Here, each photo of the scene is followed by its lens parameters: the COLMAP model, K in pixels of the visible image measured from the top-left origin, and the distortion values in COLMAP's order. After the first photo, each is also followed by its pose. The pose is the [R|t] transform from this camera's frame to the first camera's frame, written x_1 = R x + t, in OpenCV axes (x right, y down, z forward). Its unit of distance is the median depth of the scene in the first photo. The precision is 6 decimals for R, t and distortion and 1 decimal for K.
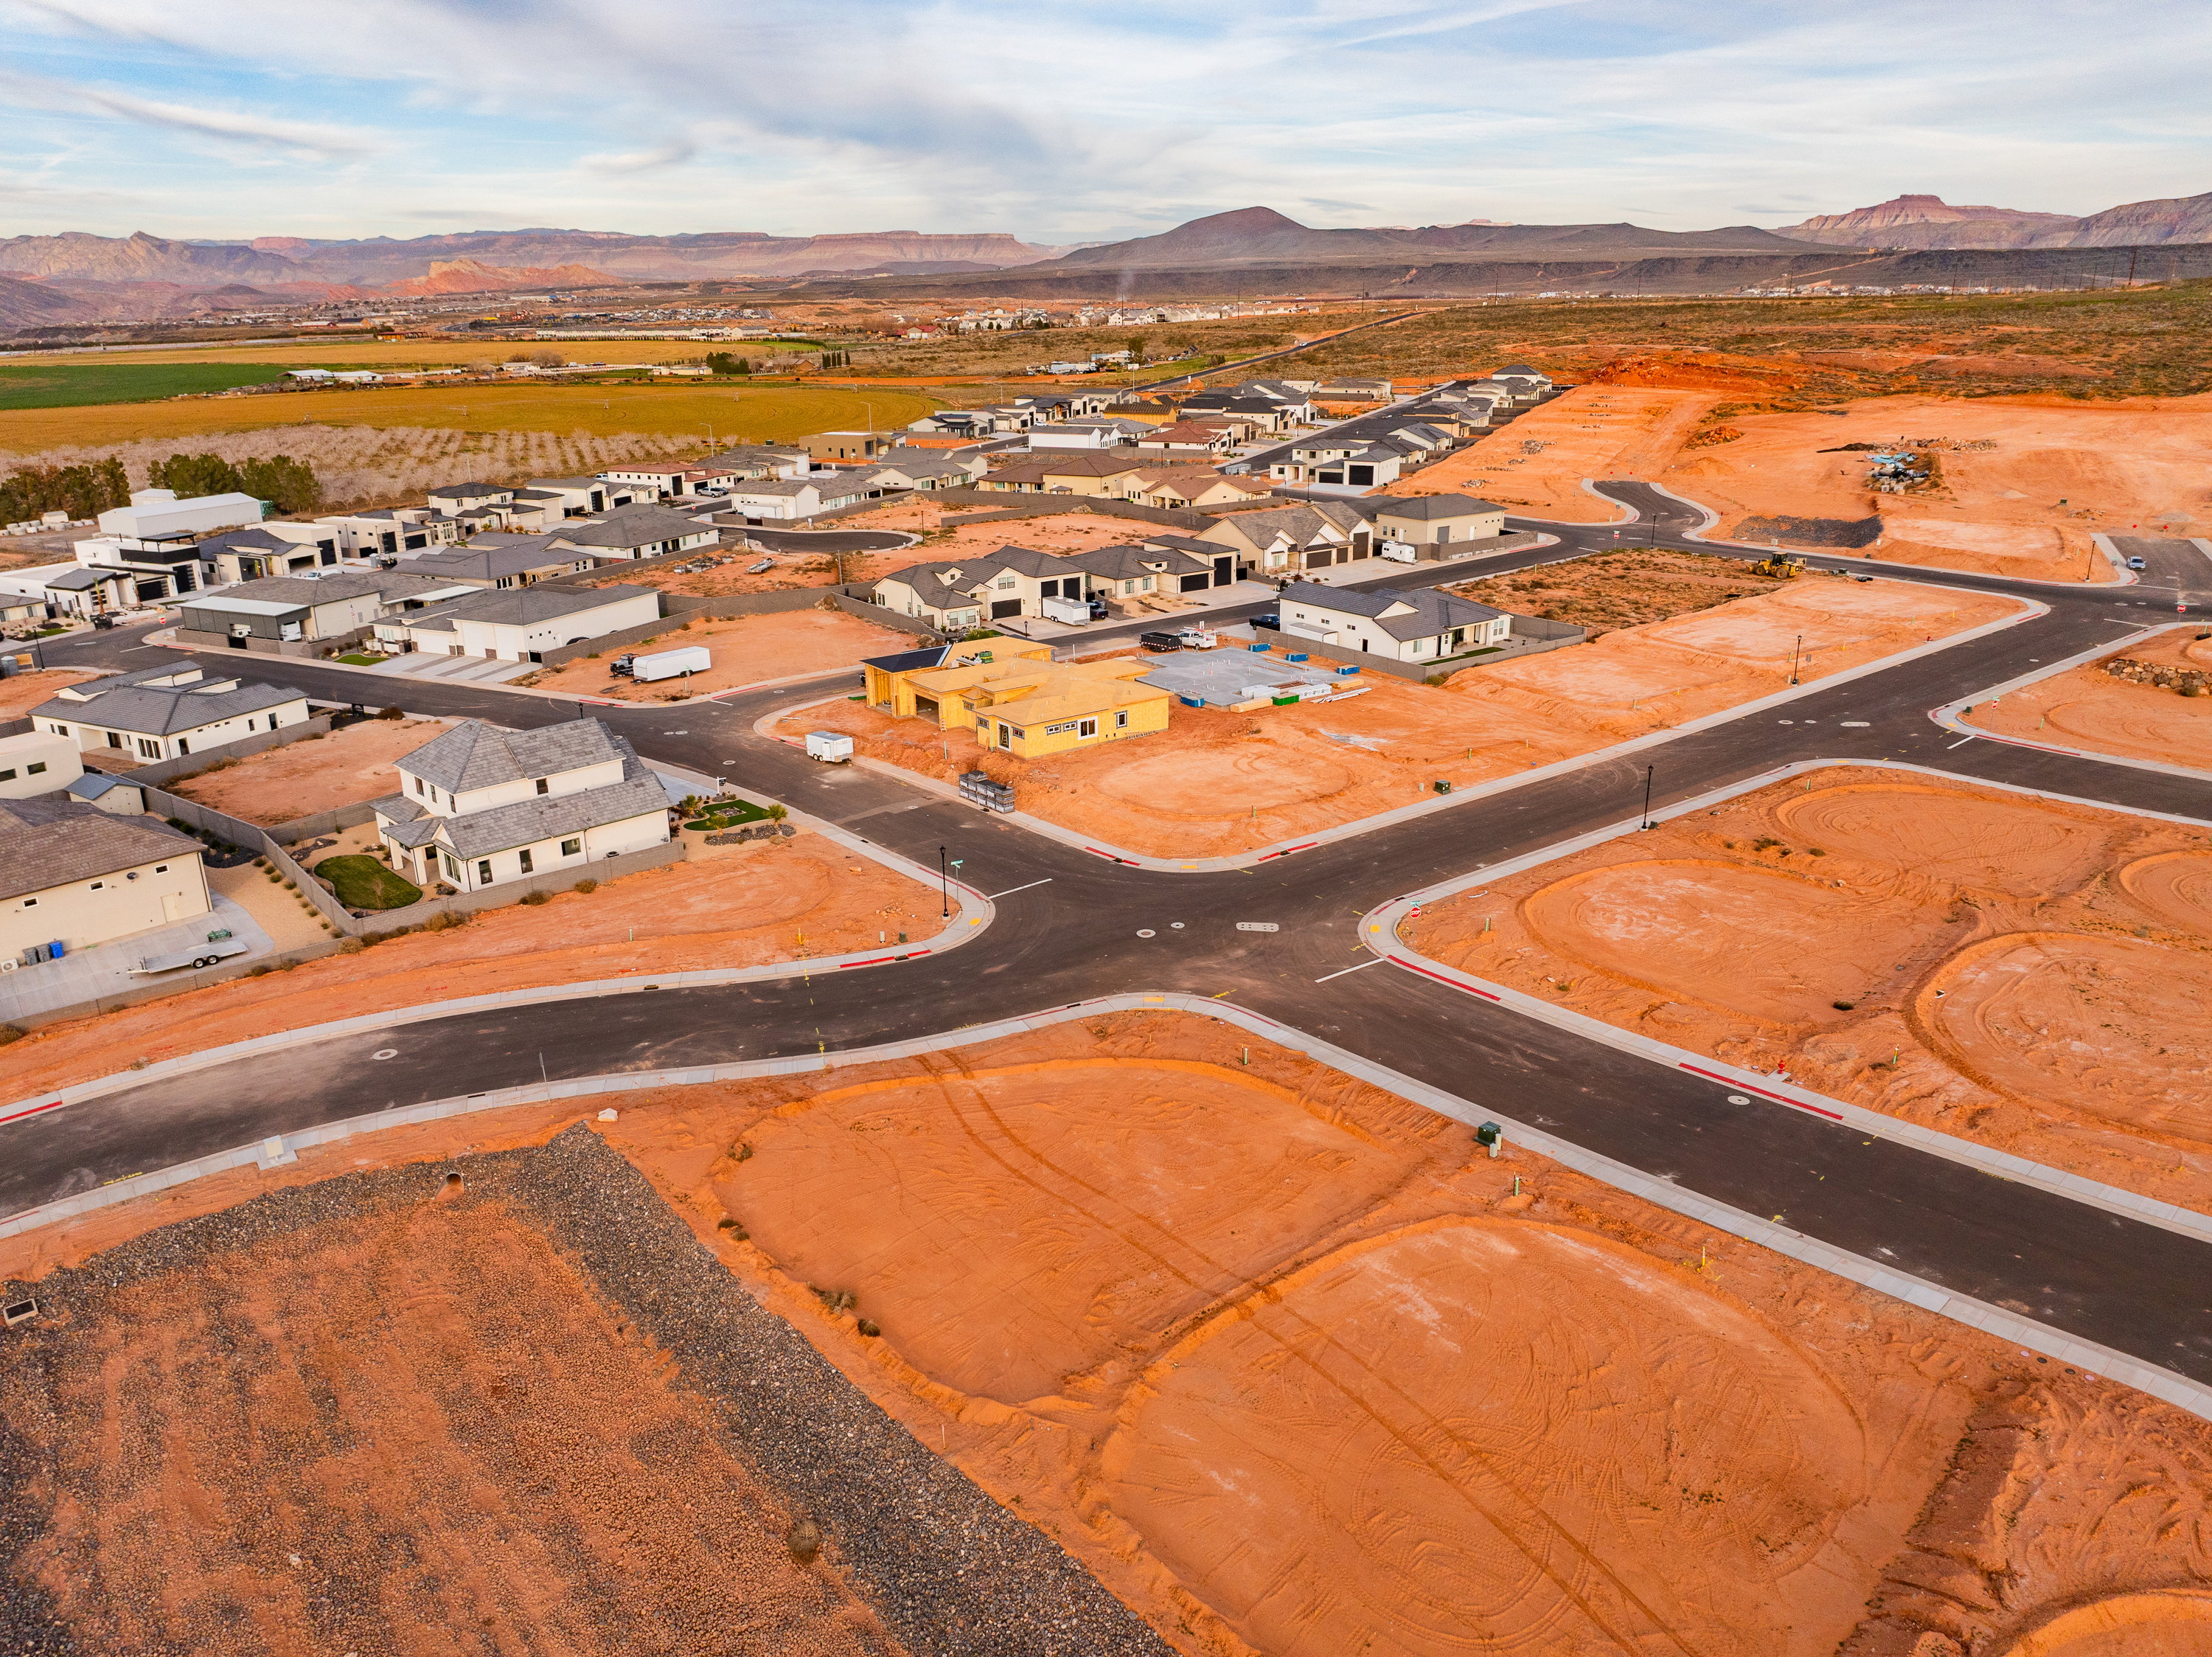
lens RADIAL K [[1556.9, 0, 1097.9], [0, 1556.9, 796.3], [0, 0, 1]] dist [-0.039942, 0.005752]
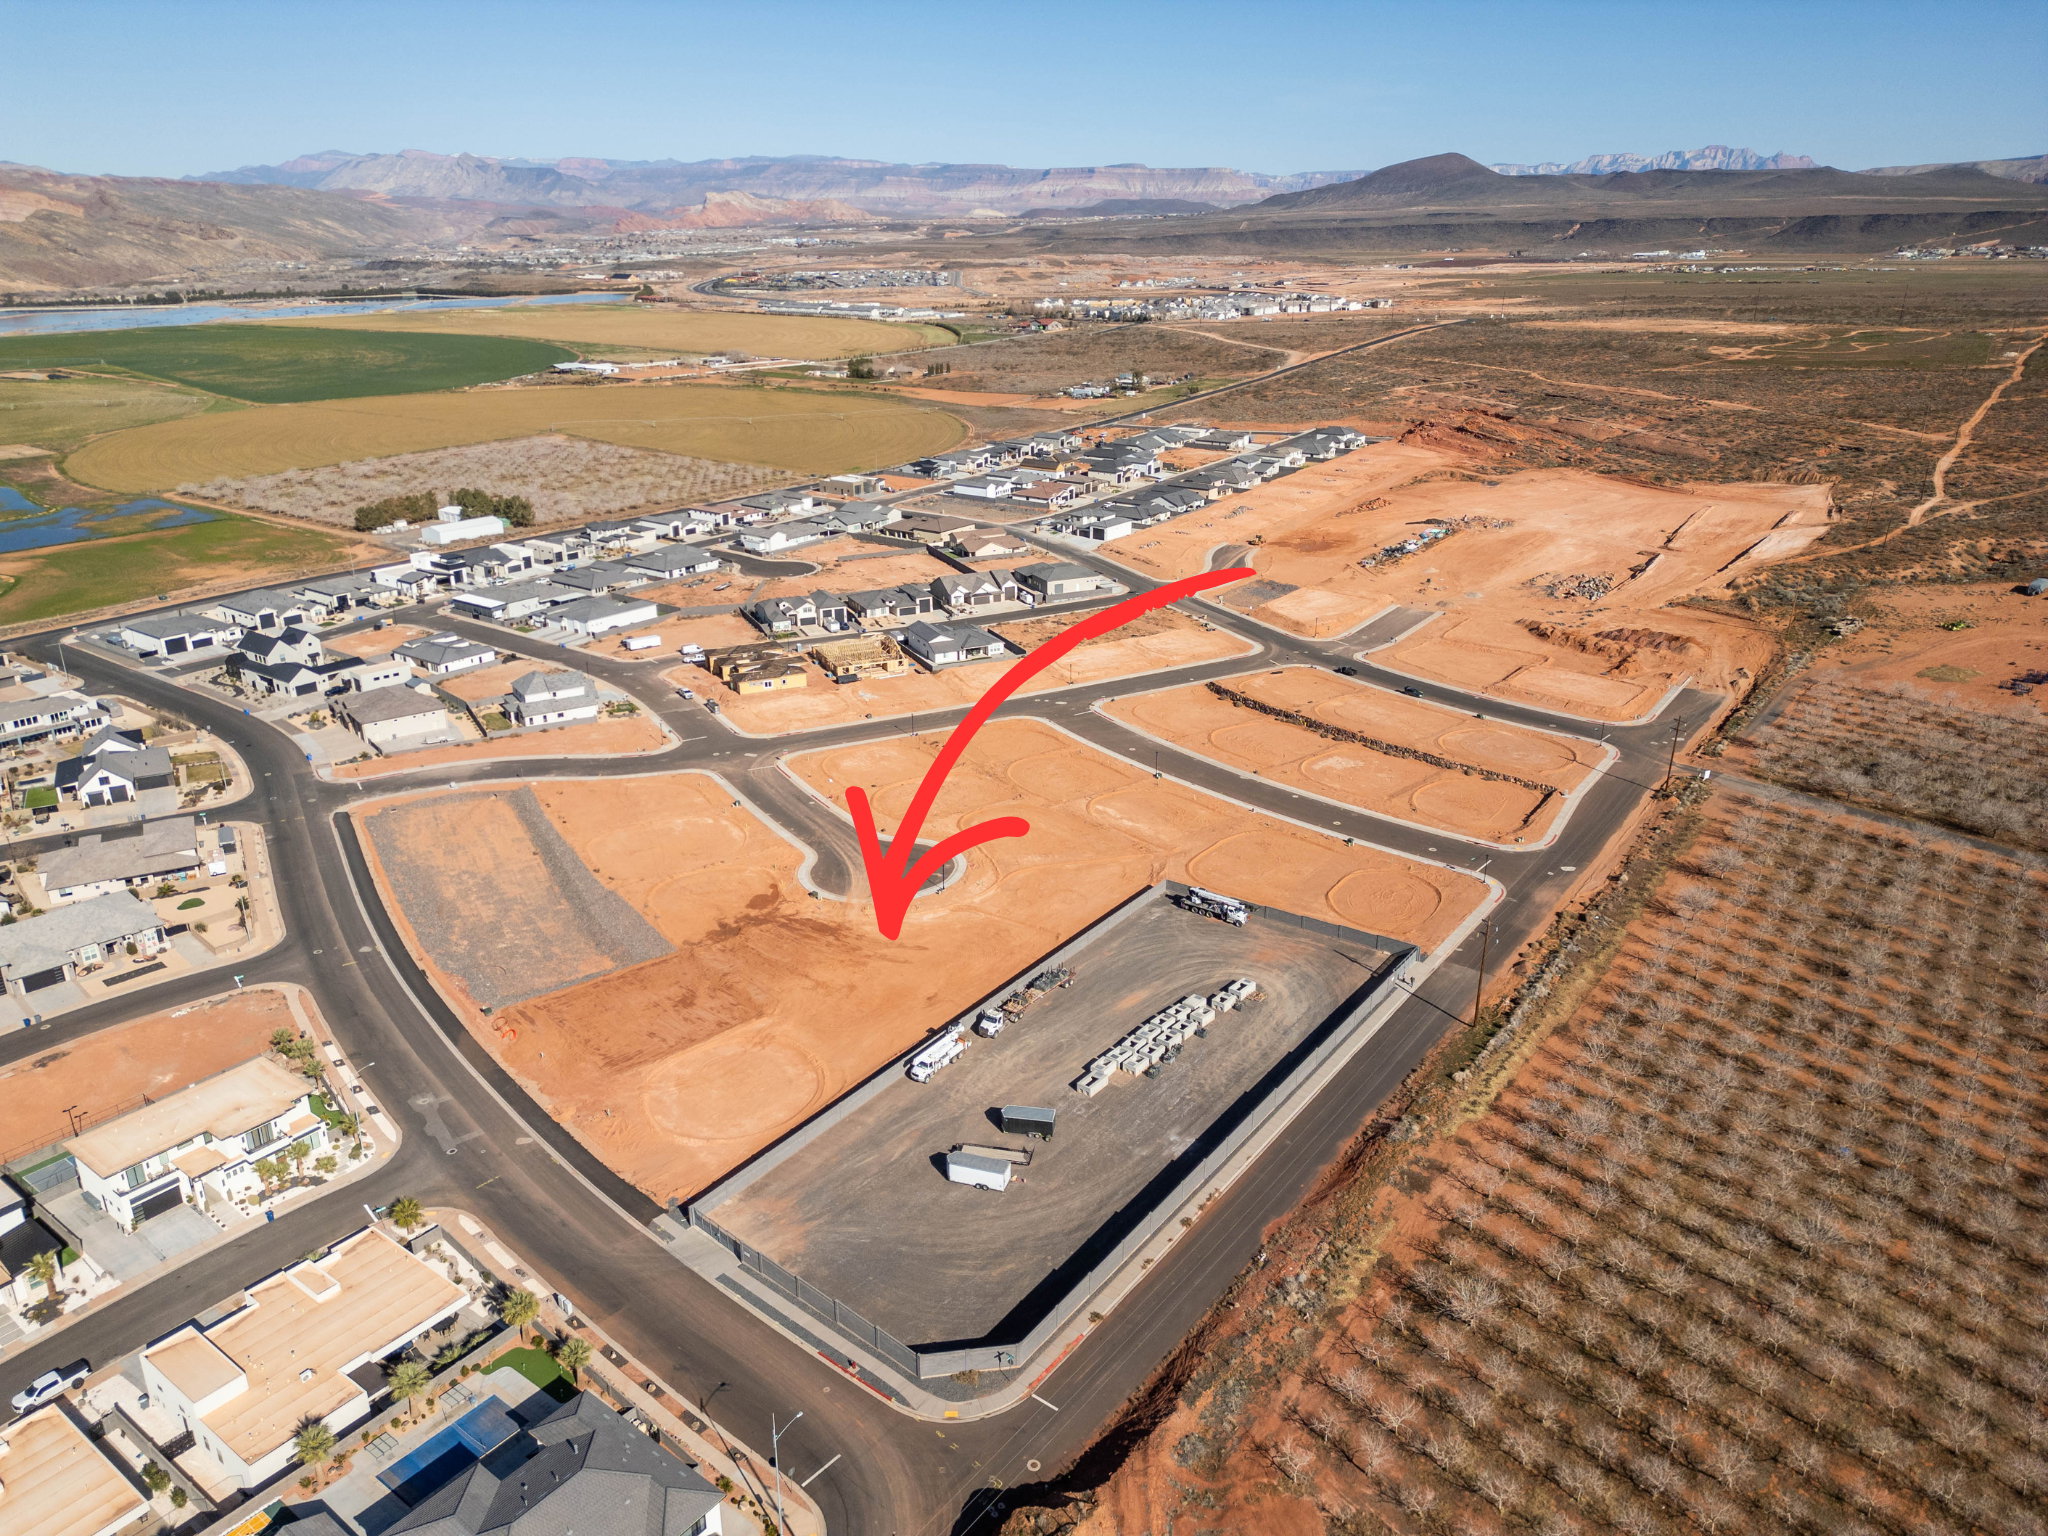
lens RADIAL K [[1441.3, 0, 1035.4], [0, 1441.3, 819.7], [0, 0, 1]] dist [-0.039942, 0.005752]
pose [[0.983057, 0.084835, -0.162486, 0.653161], [-0.071379, 0.993653, 0.086943, -0.046630], [0.168830, -0.073871, 0.982873, -1.012346]]
